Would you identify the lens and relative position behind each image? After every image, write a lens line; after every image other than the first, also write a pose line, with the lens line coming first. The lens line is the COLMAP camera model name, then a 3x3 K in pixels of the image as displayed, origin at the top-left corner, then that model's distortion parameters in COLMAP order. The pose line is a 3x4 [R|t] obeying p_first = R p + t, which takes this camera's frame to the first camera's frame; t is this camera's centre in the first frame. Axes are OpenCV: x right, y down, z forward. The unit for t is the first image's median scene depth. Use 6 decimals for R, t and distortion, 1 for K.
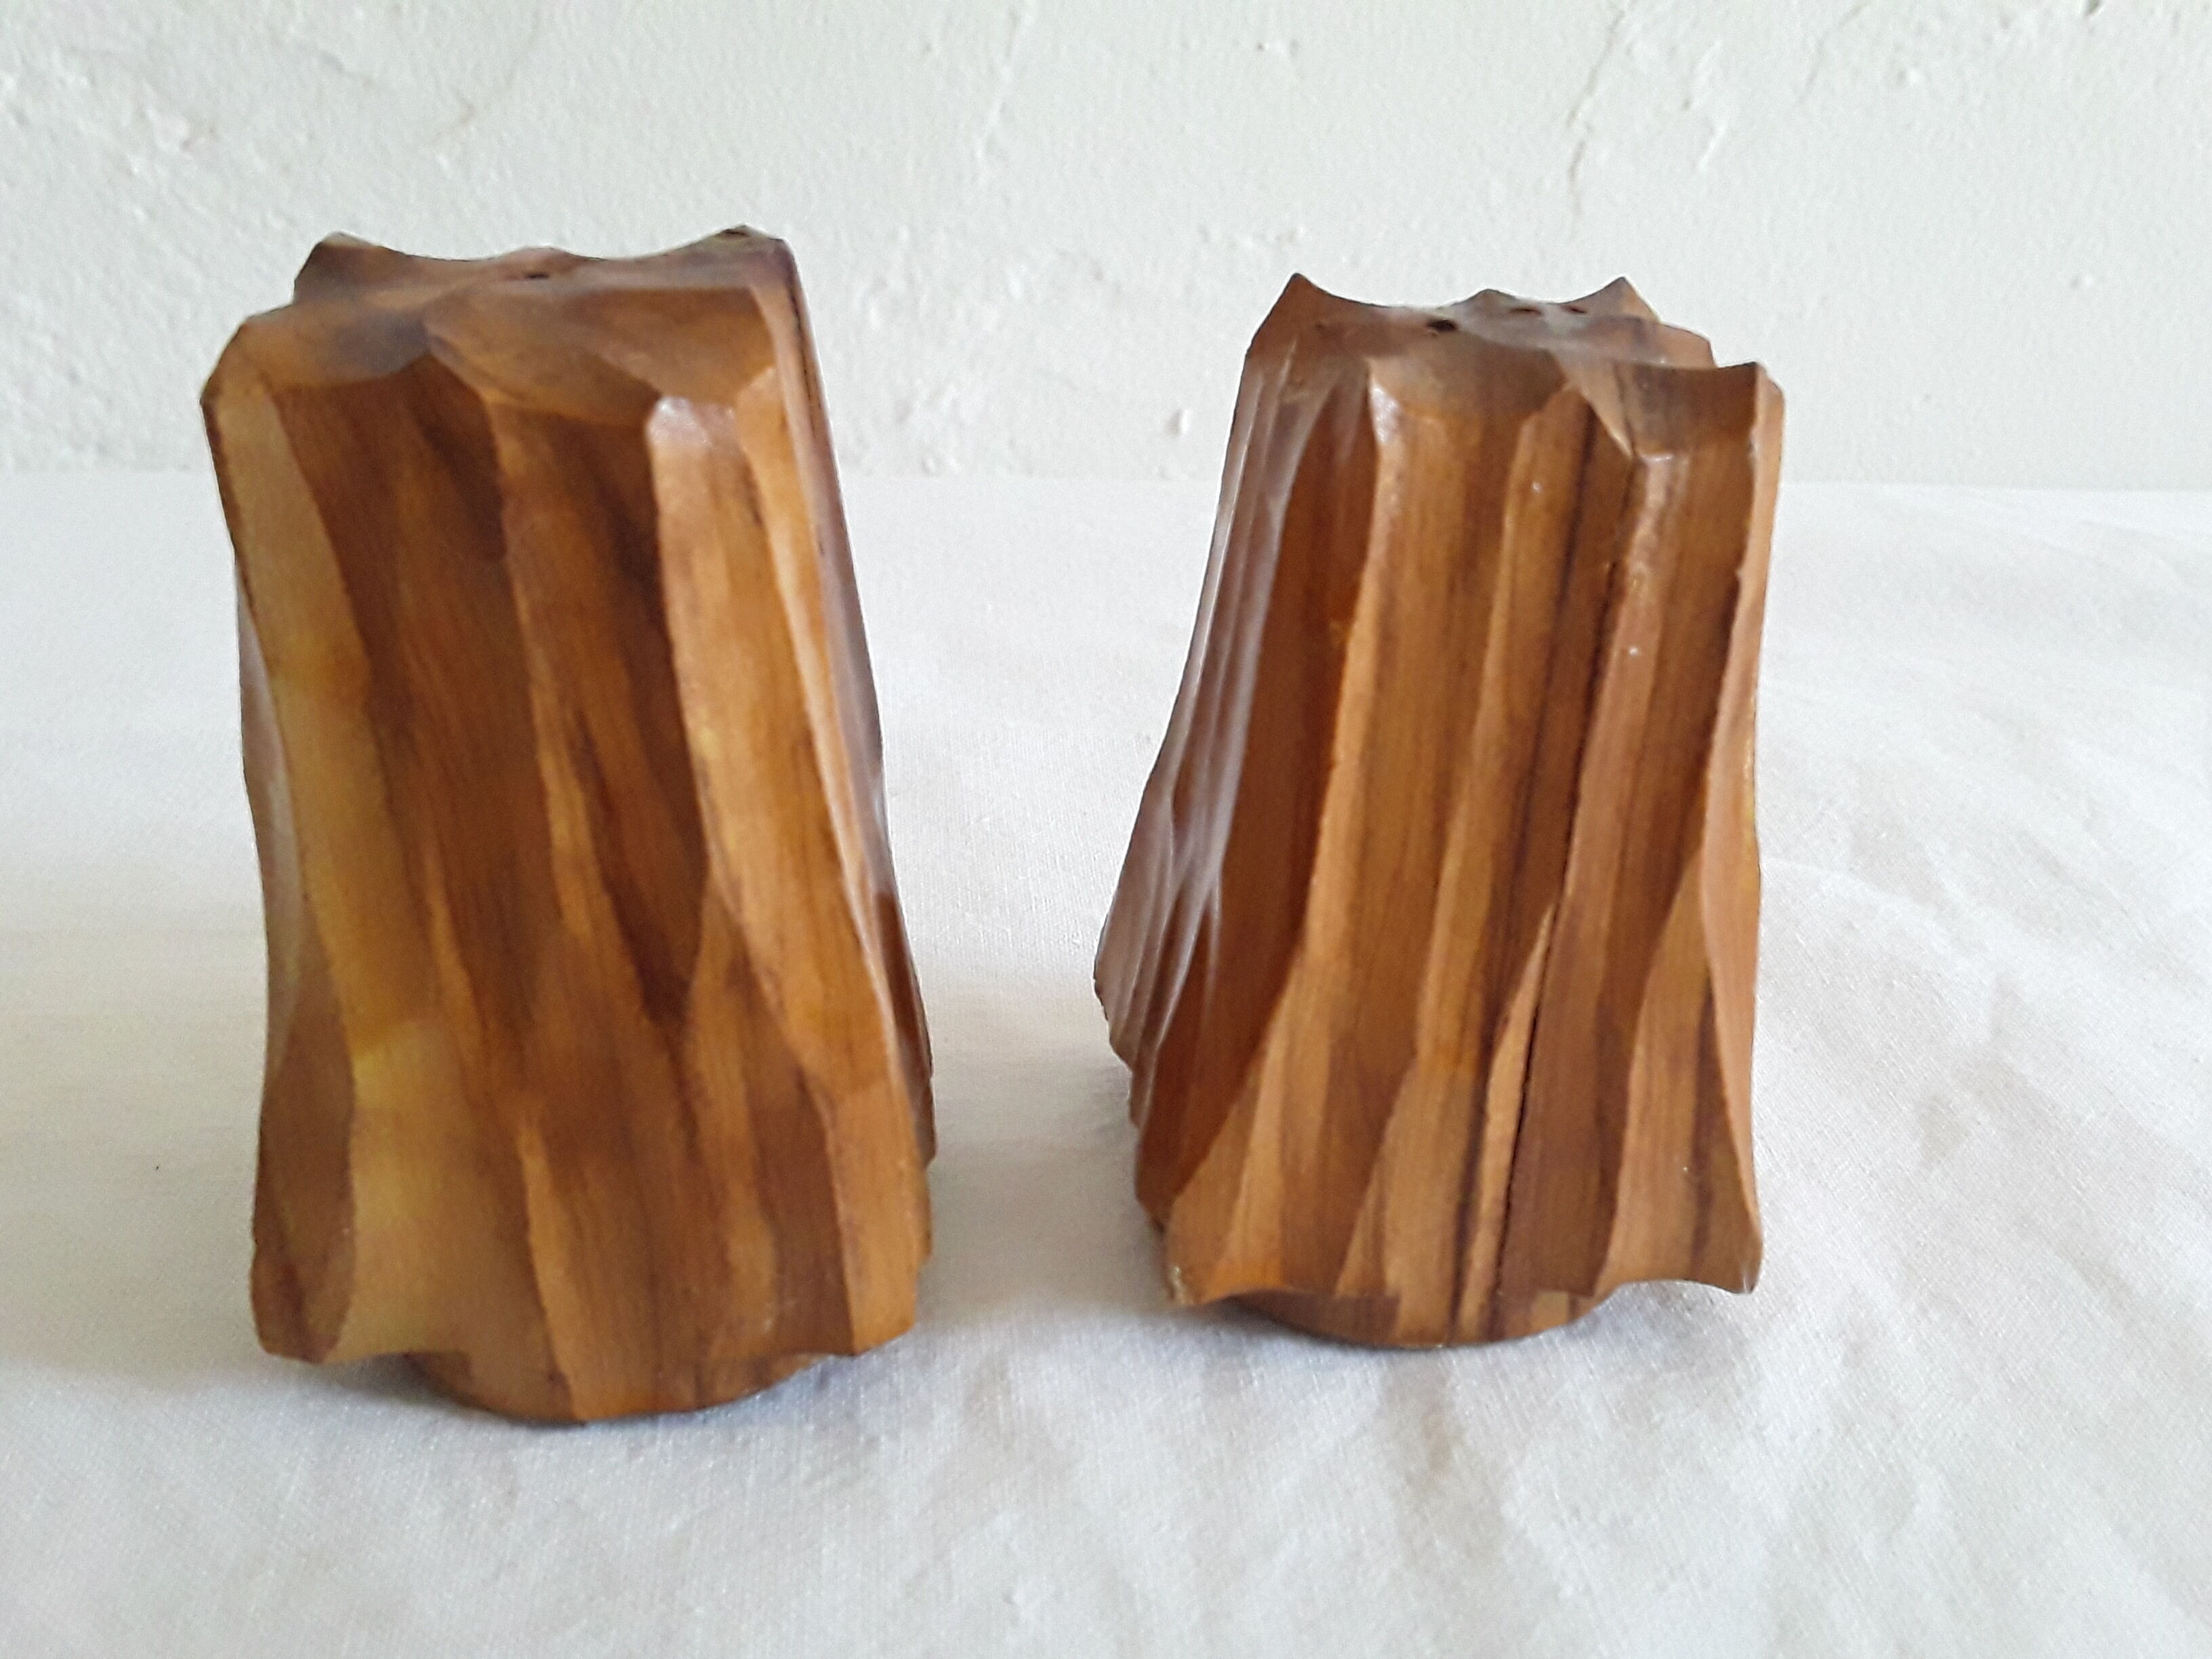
lens RADIAL K [[2047.8, 0, 1160.6], [0, 2047.8, 836.0], [0, 0, 1]] dist [0.031965, 0.000000]
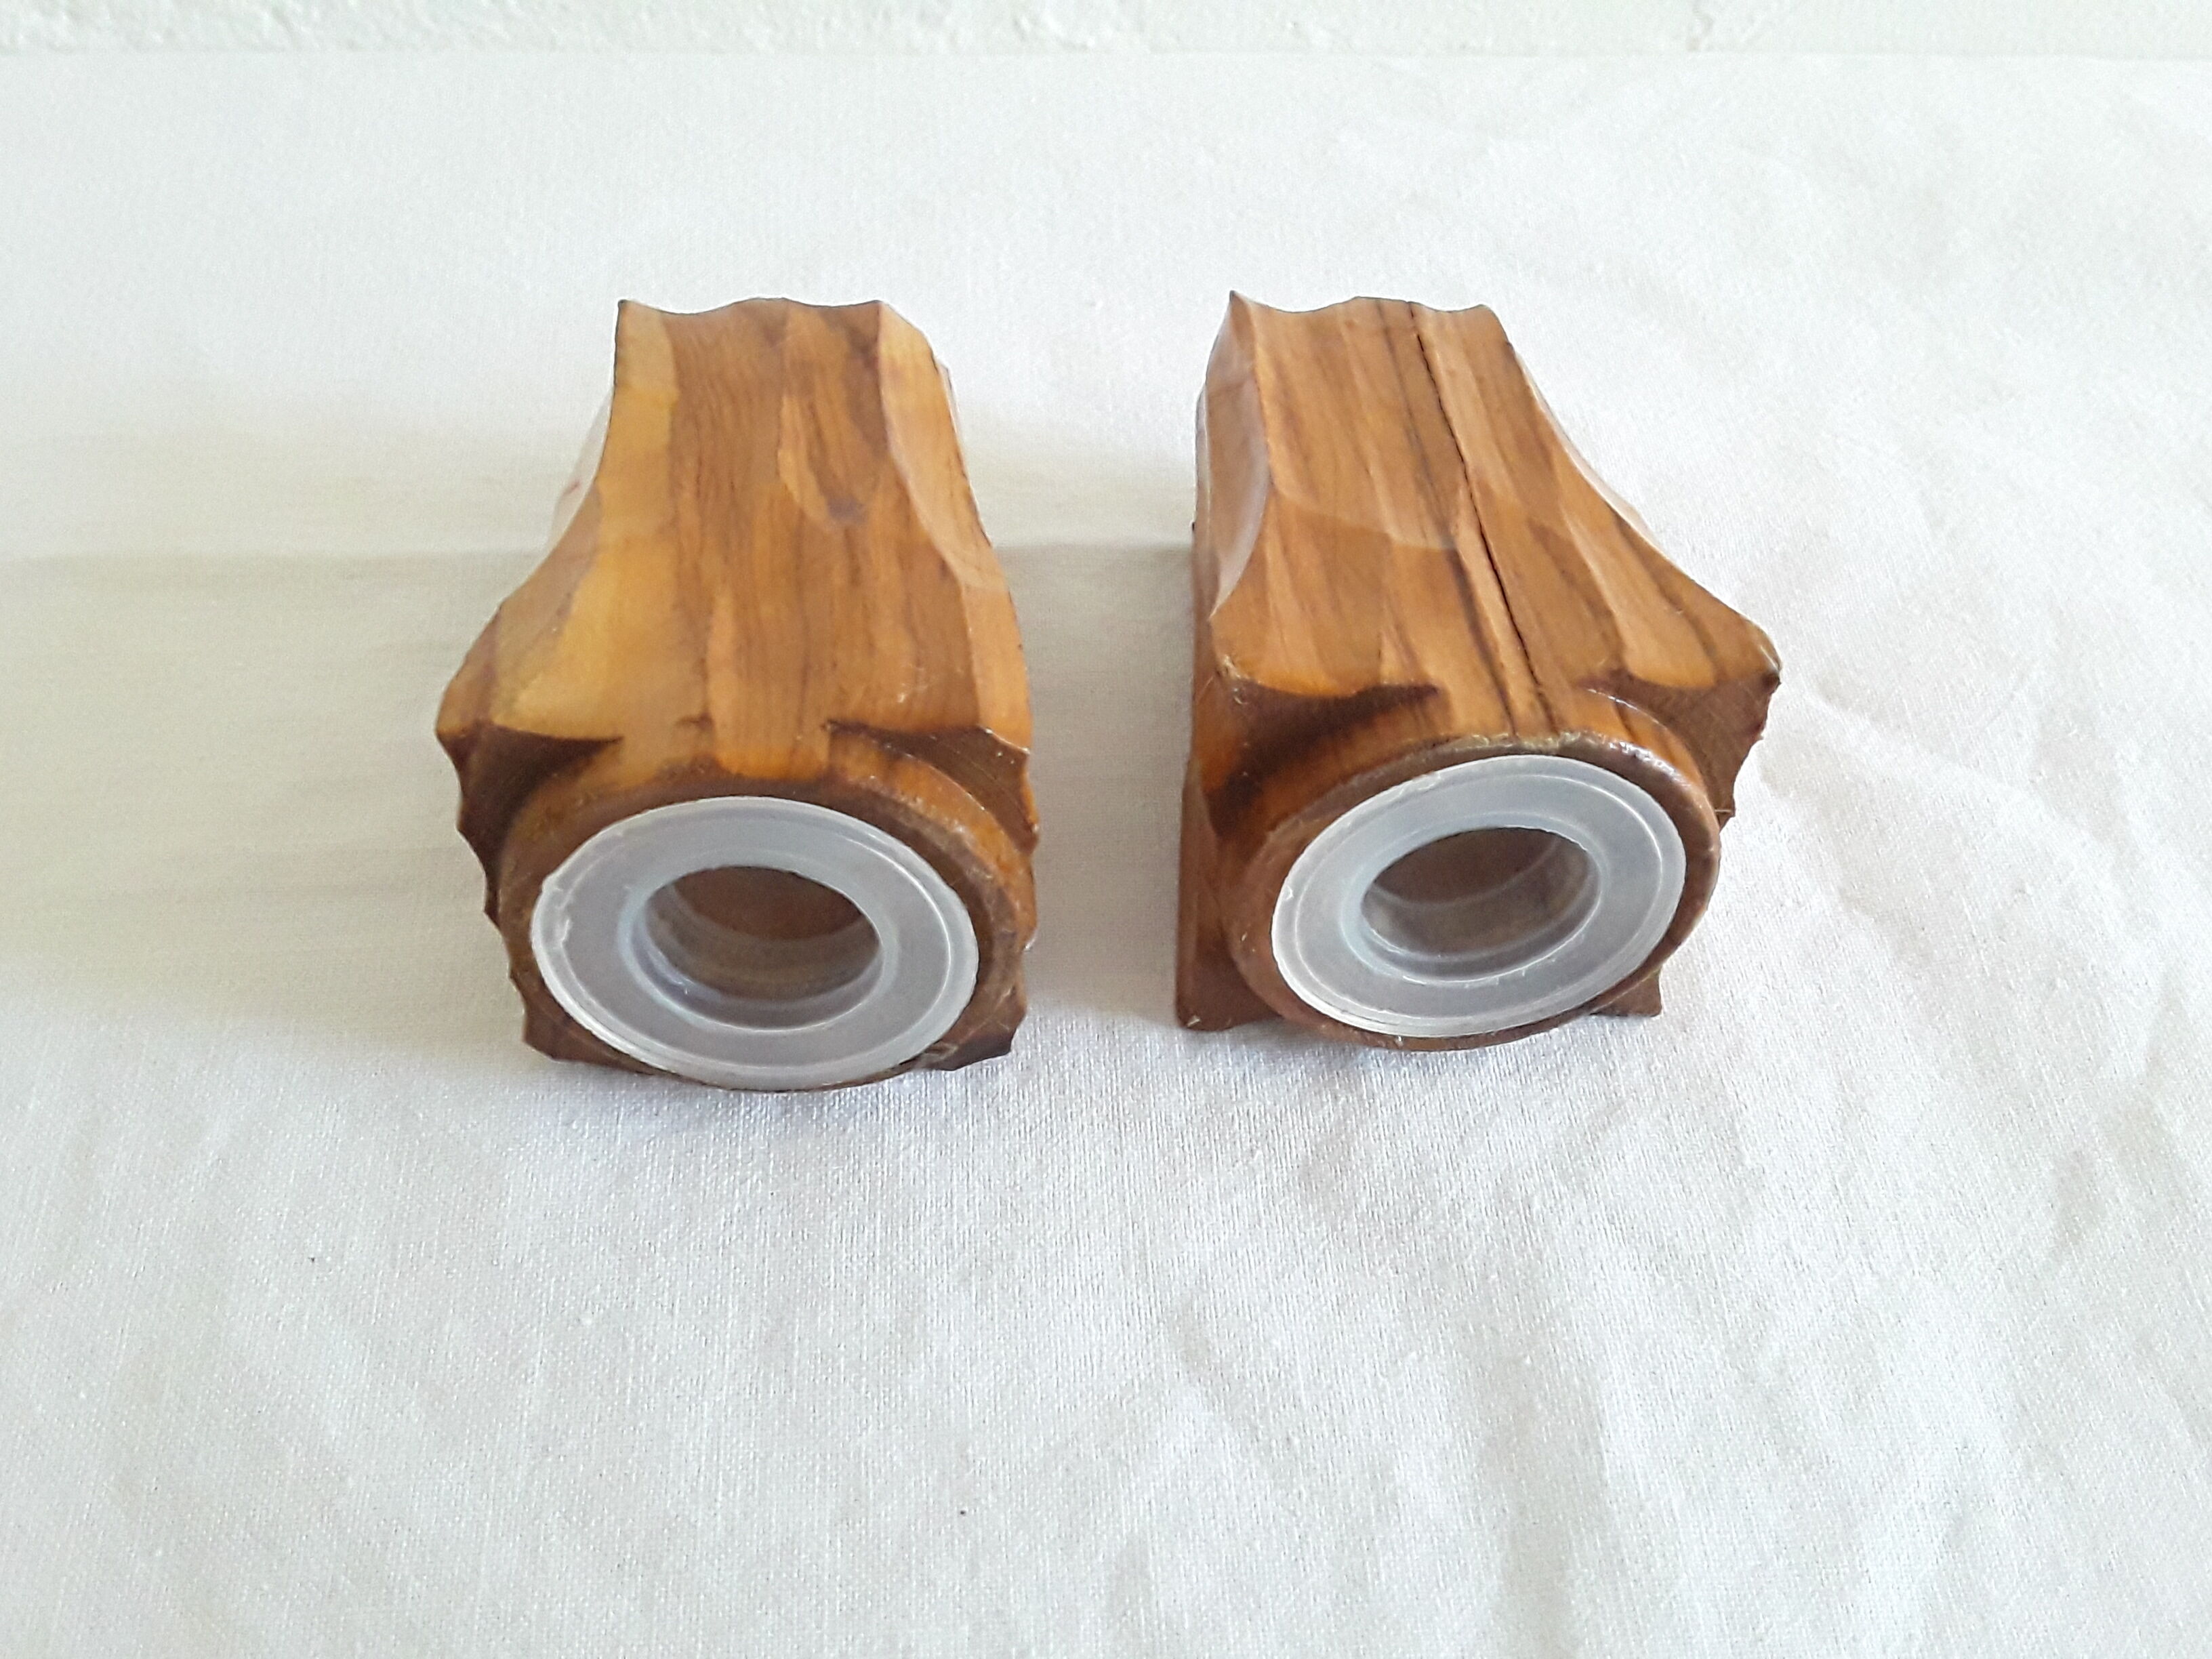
lens RADIAL K [[2047.8, 0, 1140.3], [0, 2047.8, 814.2], [0, 0, 1]] dist [0.031965, 0.000000]
pose [[0.998941, 0.039292, -0.023953, -0.032623], [-0.025599, 0.907033, 0.420281, -0.257579], [0.038240, -0.419223, 0.907078, 0.095220]]
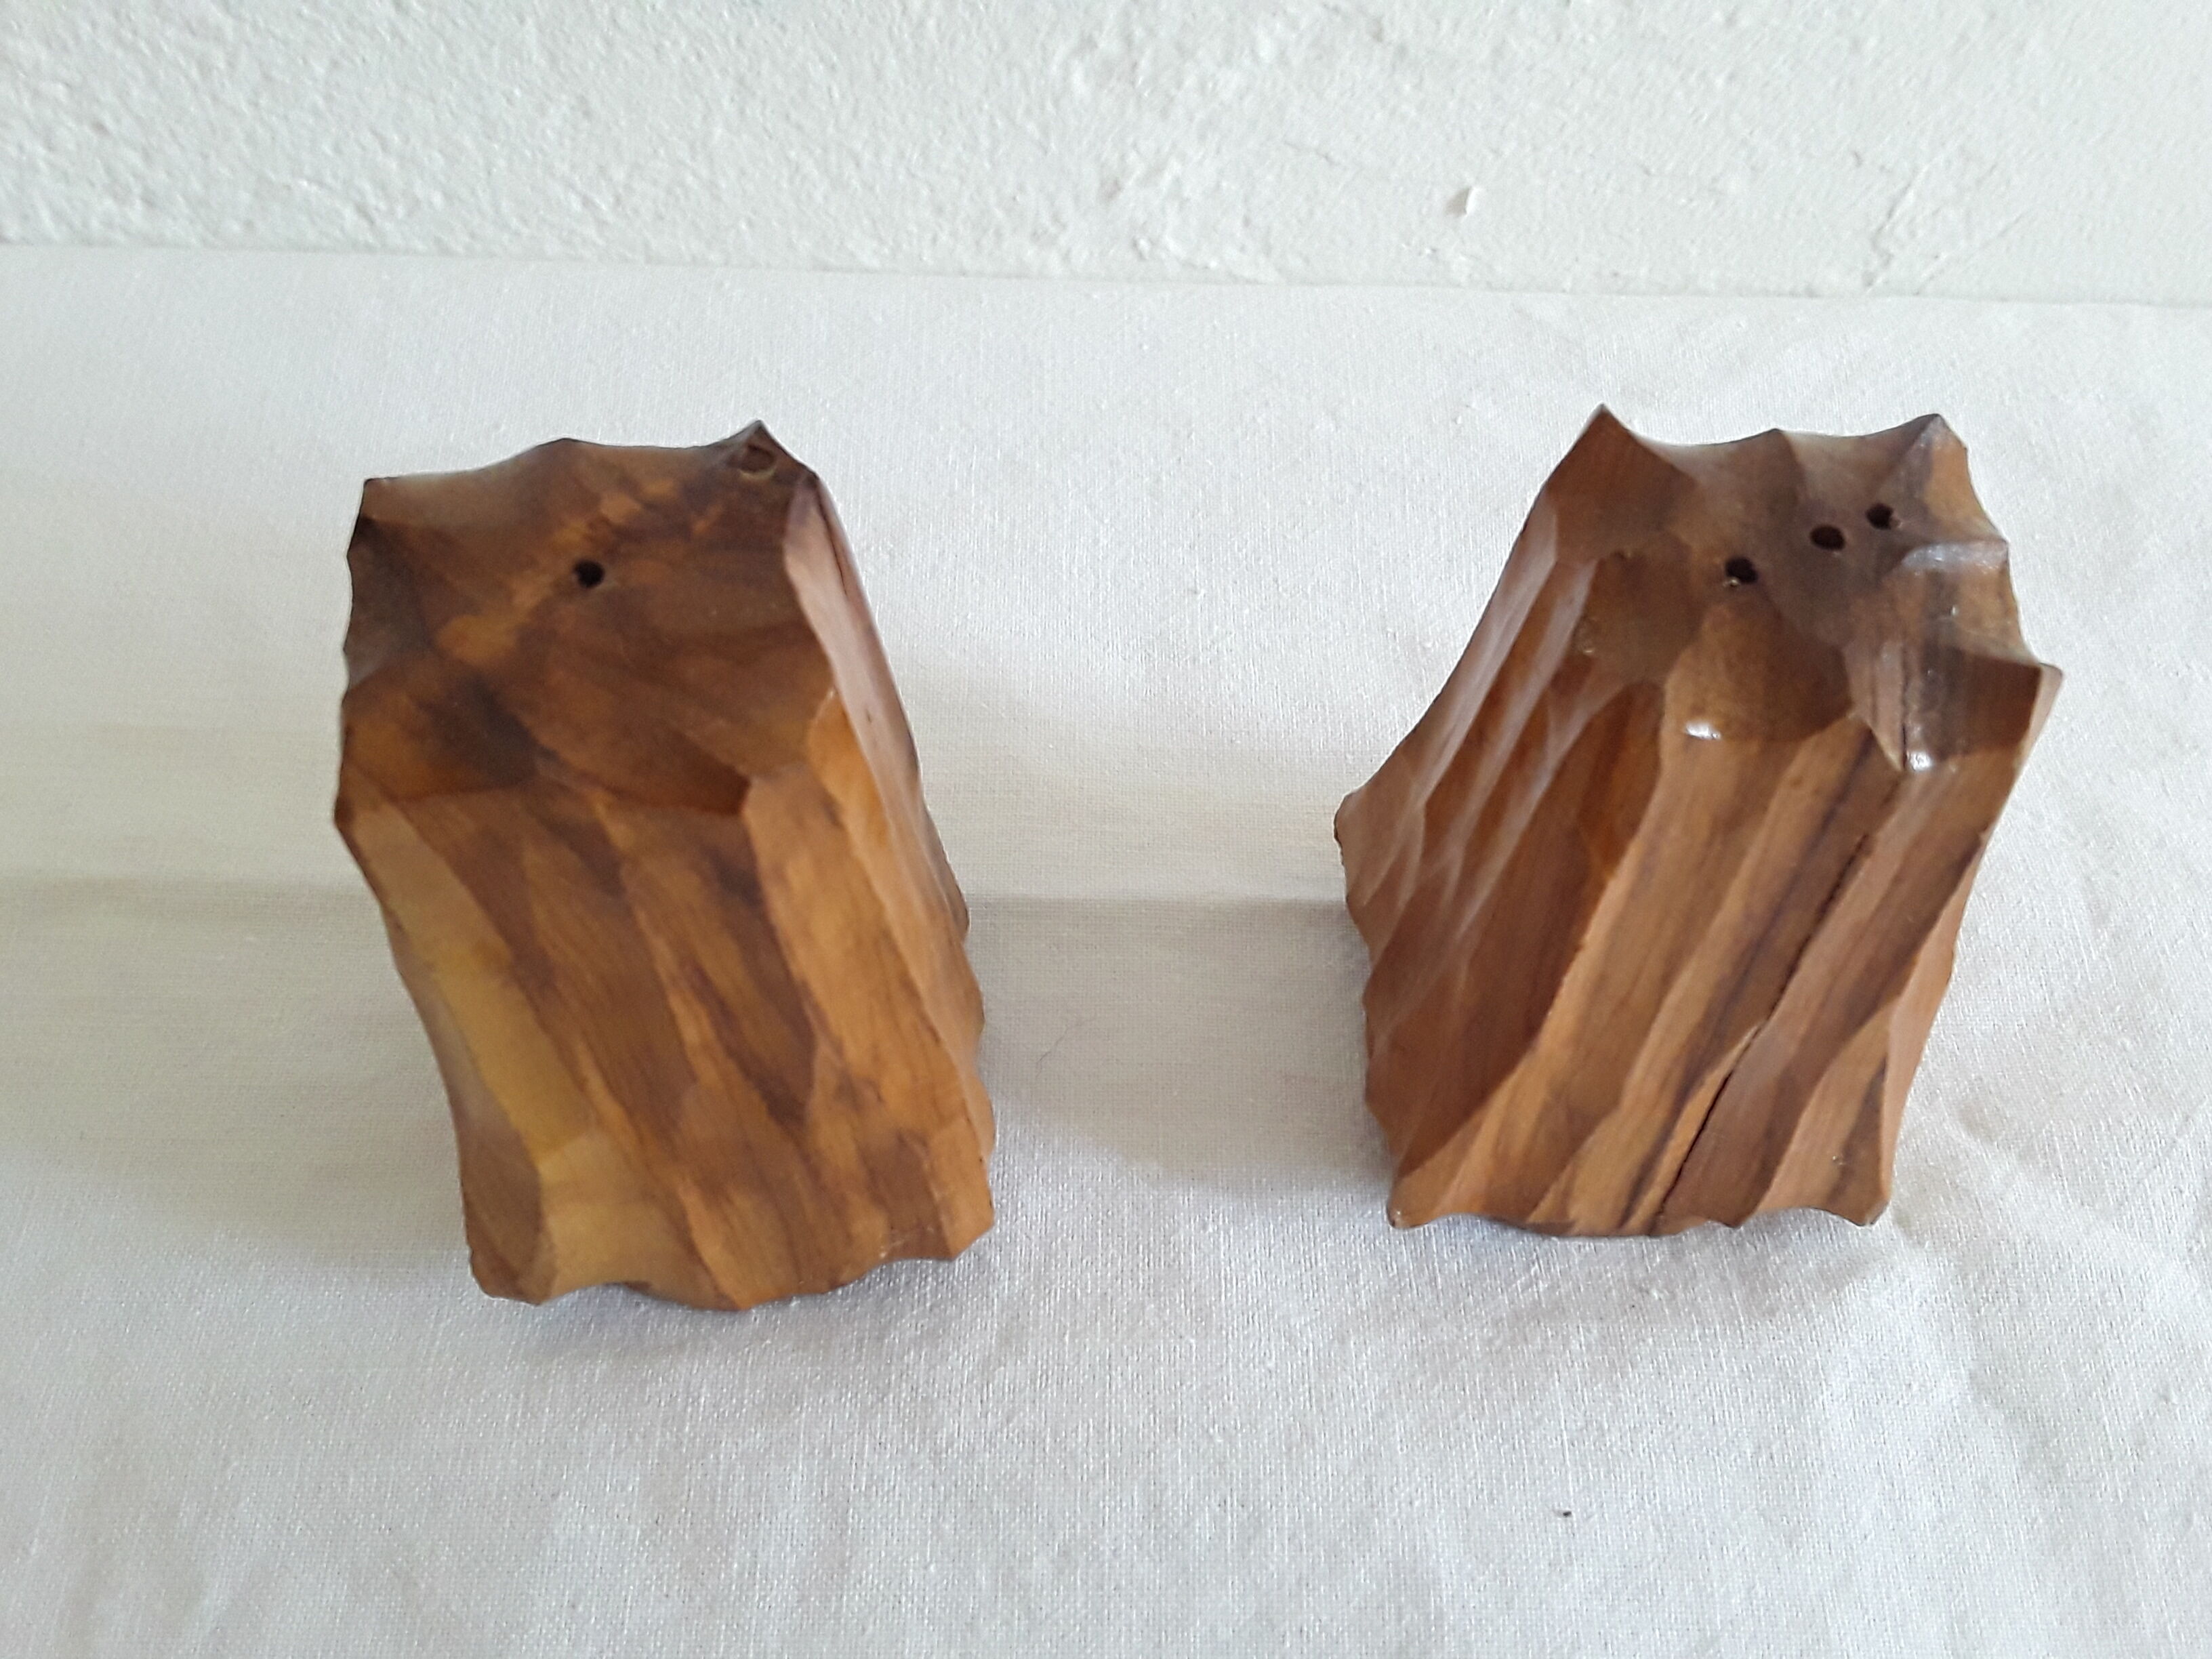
lens RADIAL K [[2047.8, 0, 1136.1], [0, 2047.8, 842.3], [0, 0, 1]] dist [0.031965, 0.000000]
pose [[0.992590, 0.093880, -0.077146, -0.033037], [-0.046791, 0.881231, 0.470364, -0.371968], [0.112141, -0.463269, 0.879094, 0.200046]]
